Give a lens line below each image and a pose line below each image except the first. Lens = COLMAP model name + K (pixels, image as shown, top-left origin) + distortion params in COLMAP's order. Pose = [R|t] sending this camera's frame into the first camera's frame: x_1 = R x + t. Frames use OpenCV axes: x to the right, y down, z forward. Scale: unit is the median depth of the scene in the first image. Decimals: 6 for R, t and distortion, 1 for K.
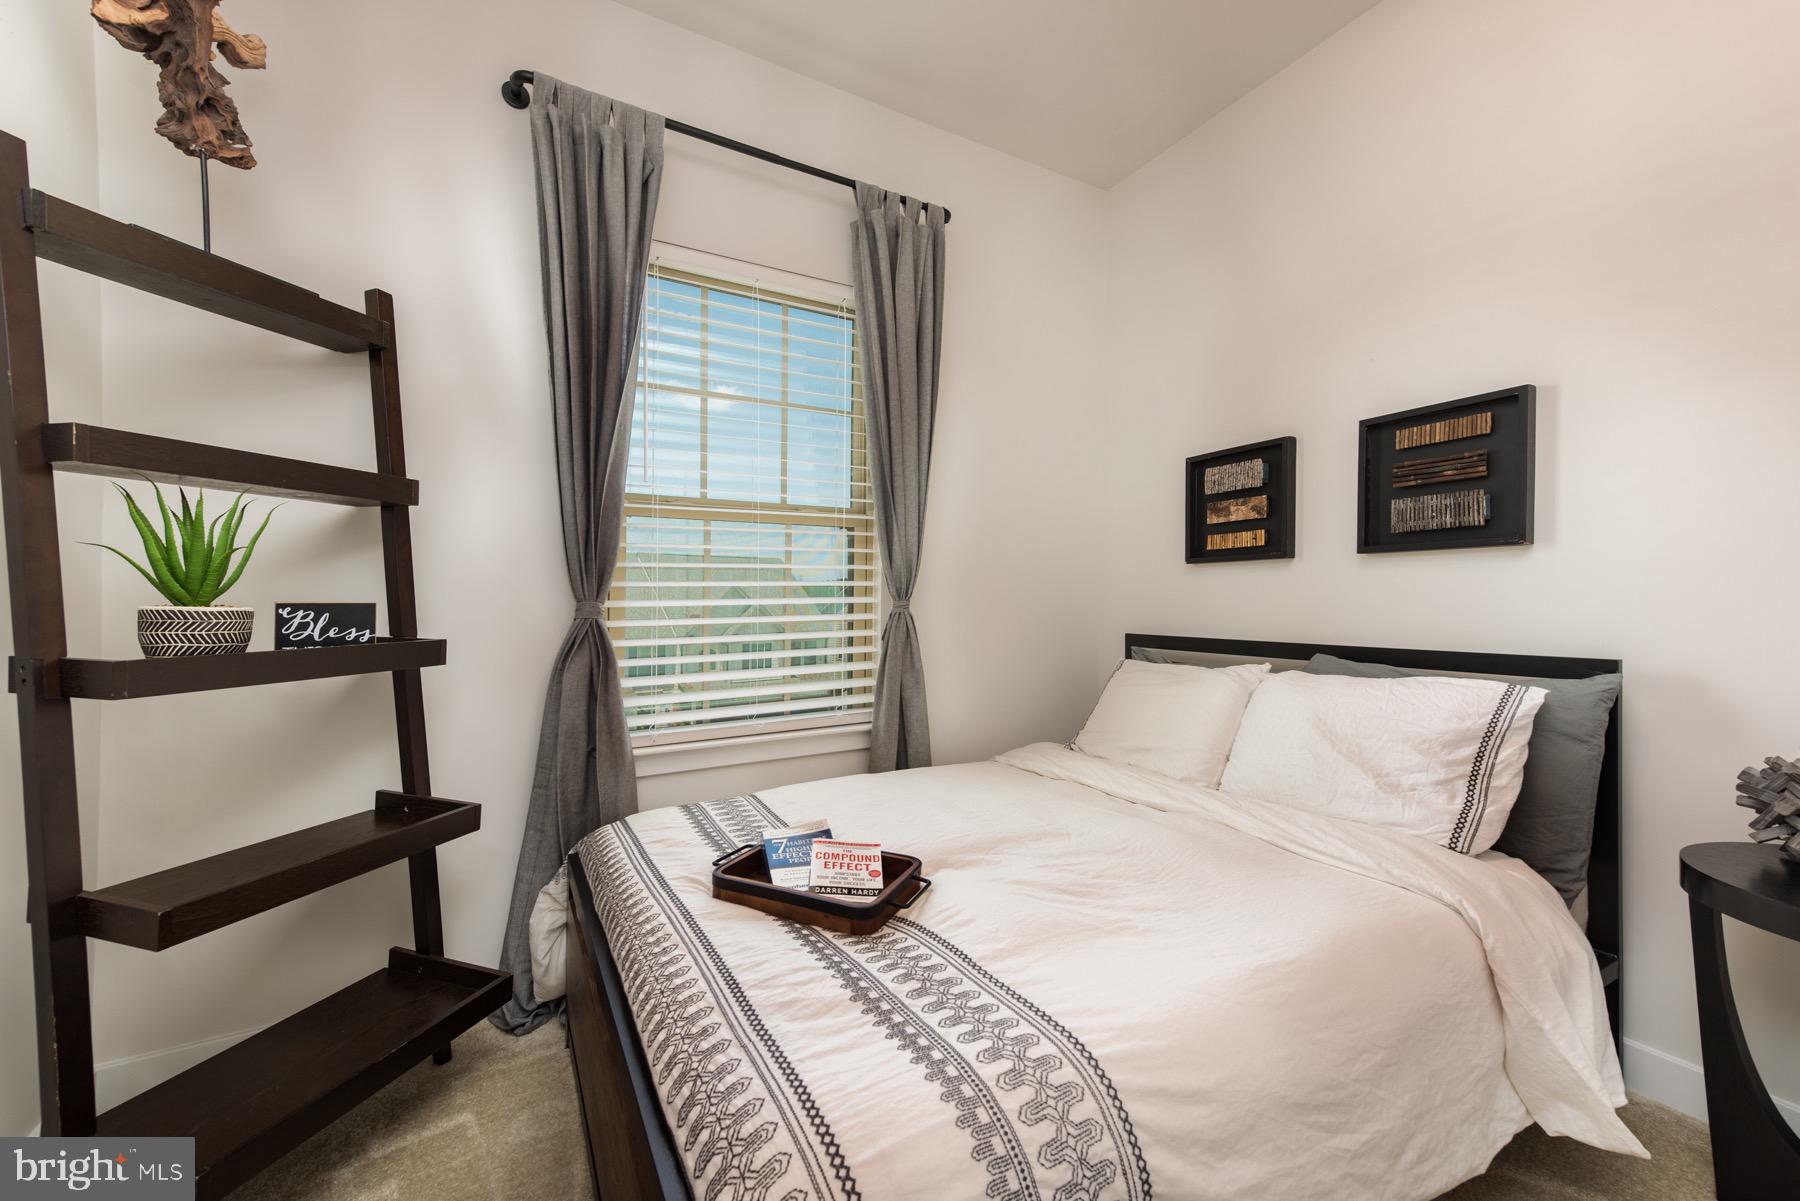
lens RADIAL K [[709.0, 0, 918.2], [0, 709.0, 601.6], [0, 0, 1]] dist [0.029870, -0.000171]
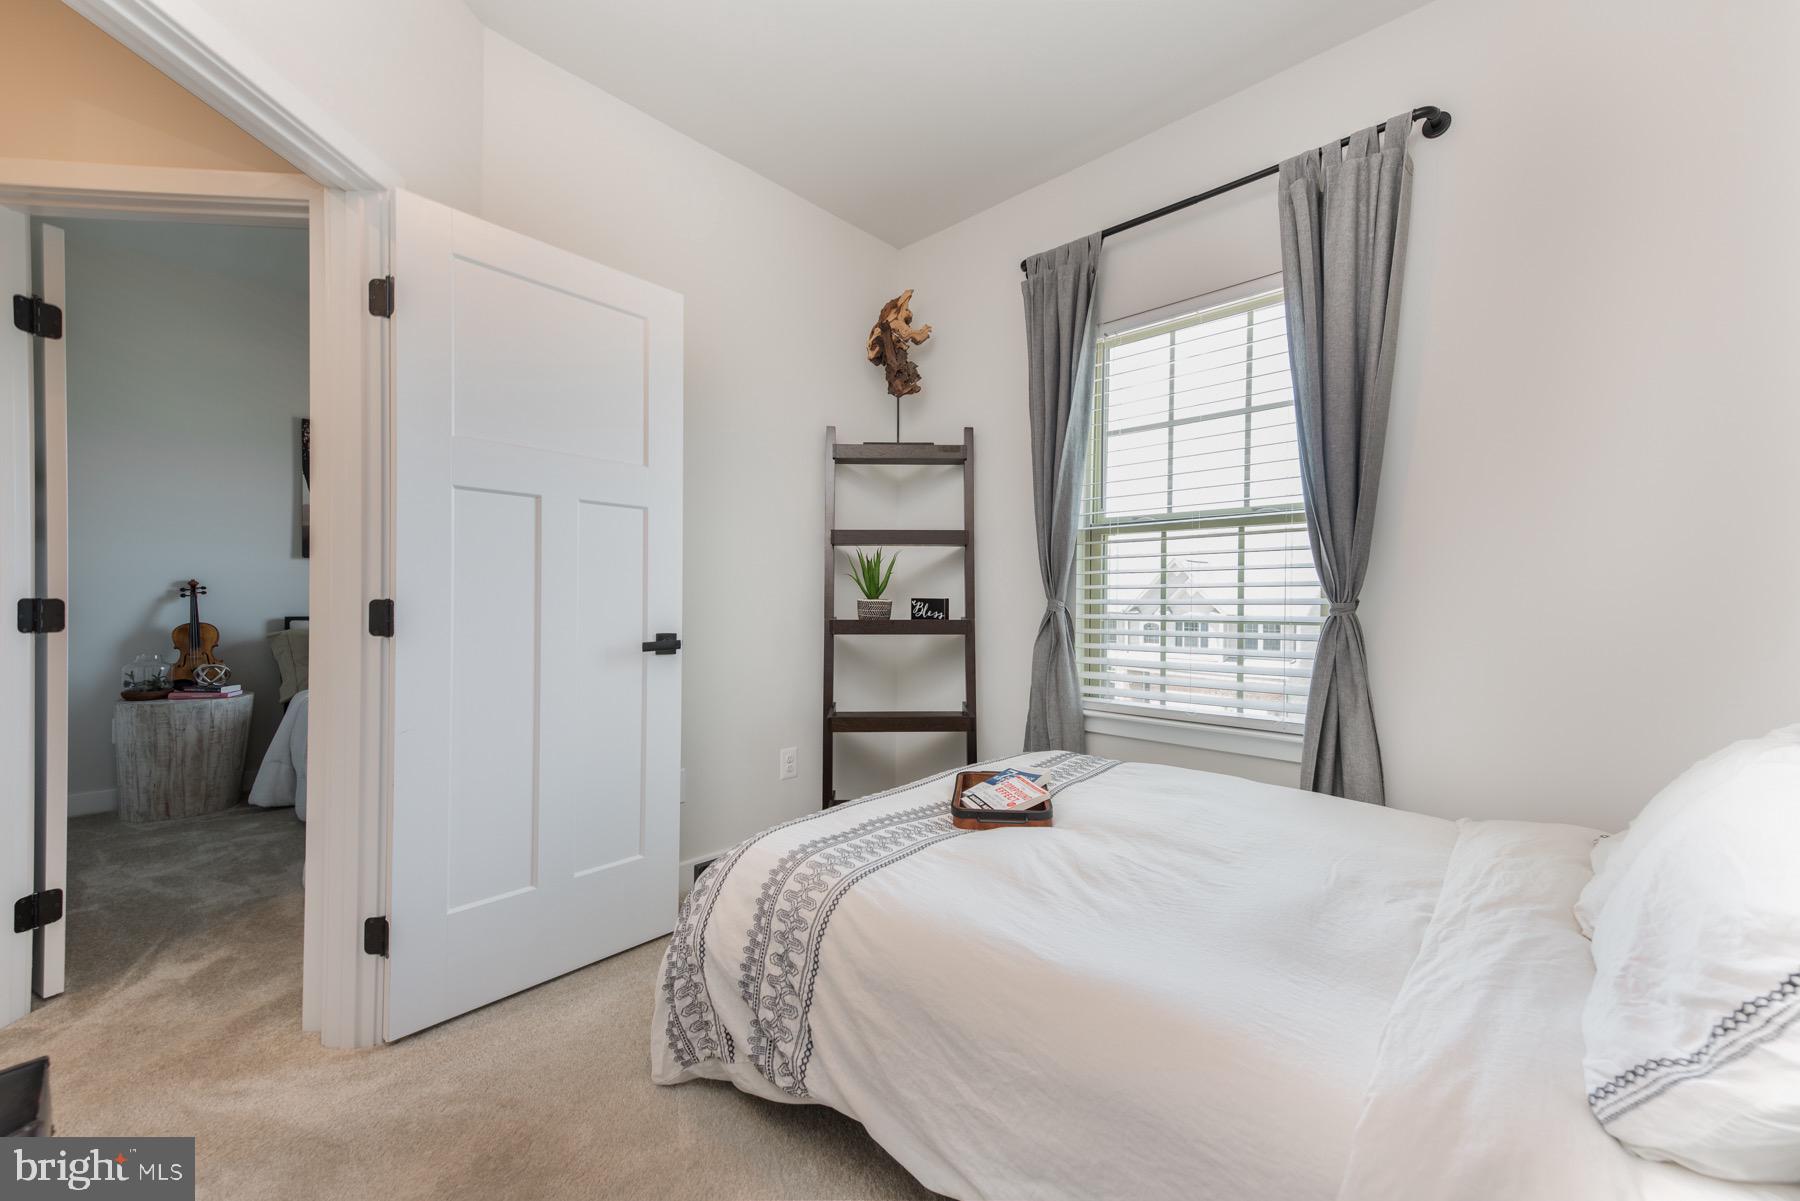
lens RADIAL K [[709.0, 0, 918.2], [0, 709.0, 601.6], [0, 0, 1]] dist [0.029870, -0.000171]
pose [[0.307095, 0.011950, -0.951604, 1.035550], [-0.015325, 0.999854, 0.007611, -0.003983], [0.951556, 0.012247, 0.307233, 0.381206]]
